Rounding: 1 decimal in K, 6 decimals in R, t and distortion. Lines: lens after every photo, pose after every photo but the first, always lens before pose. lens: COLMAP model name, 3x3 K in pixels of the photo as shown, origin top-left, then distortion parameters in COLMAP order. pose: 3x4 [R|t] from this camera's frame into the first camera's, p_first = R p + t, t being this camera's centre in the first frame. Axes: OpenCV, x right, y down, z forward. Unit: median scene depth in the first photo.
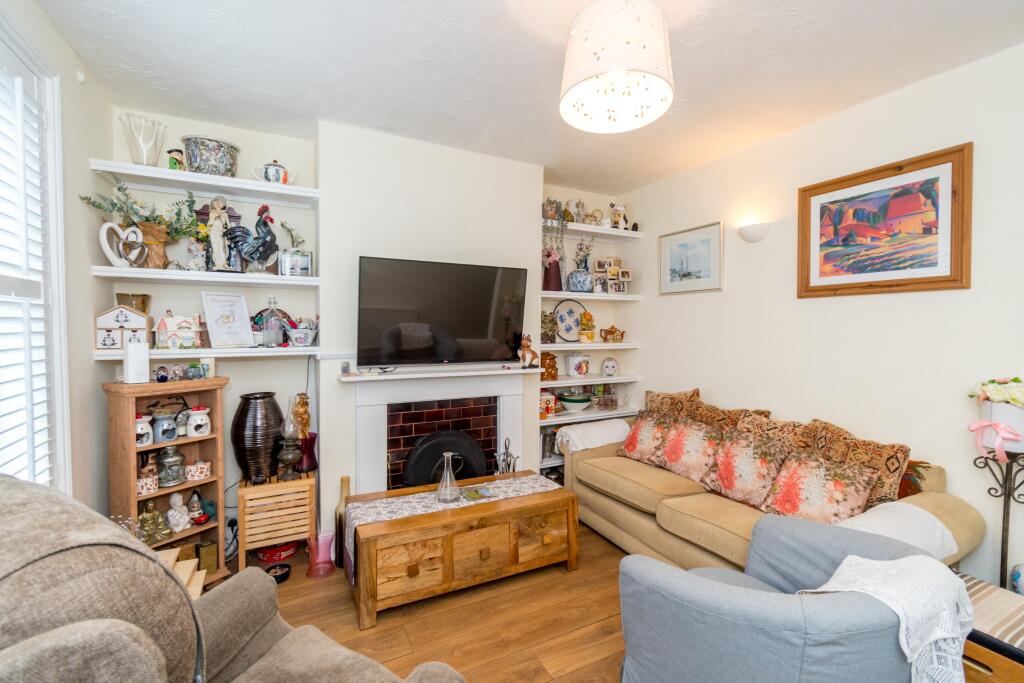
lens RADIAL K [[452.0, 0, 512.0], [0, 452.0, 341.5], [0, 0, 1]] dist [0.007183, -0.002206]
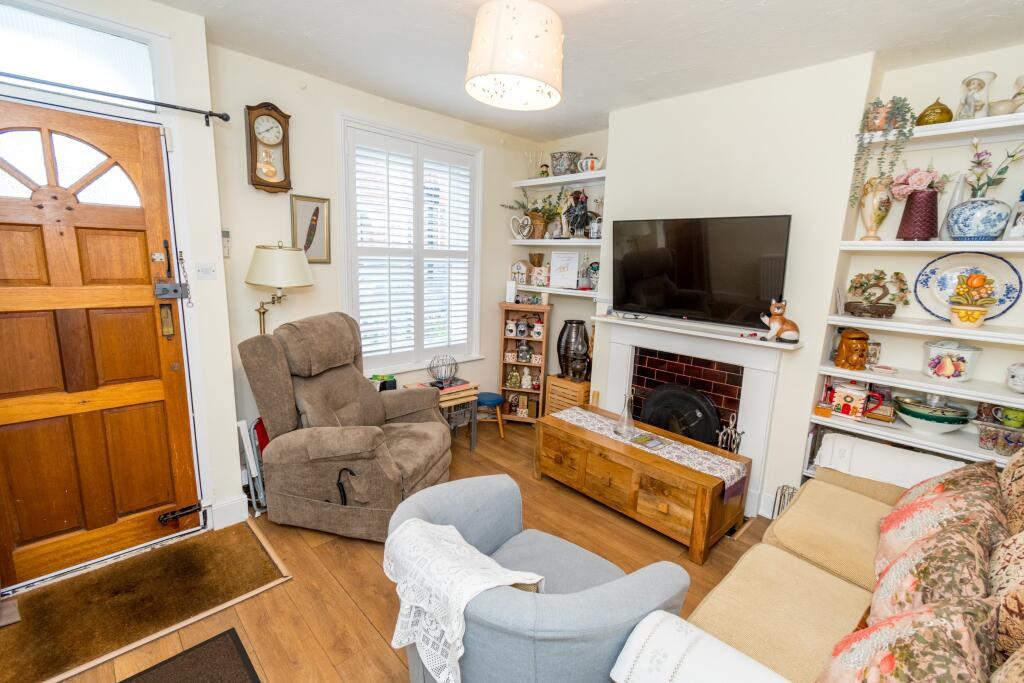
lens RADIAL K [[452.0, 0, 512.0], [0, 452.0, 341.5], [0, 0, 1]] dist [0.007183, -0.002206]
pose [[0.276108, 0.181622, -0.943810, 0.795596], [-0.065585, 0.983255, 0.170026, -0.056319], [0.958886, 0.014954, 0.283396, 0.382509]]
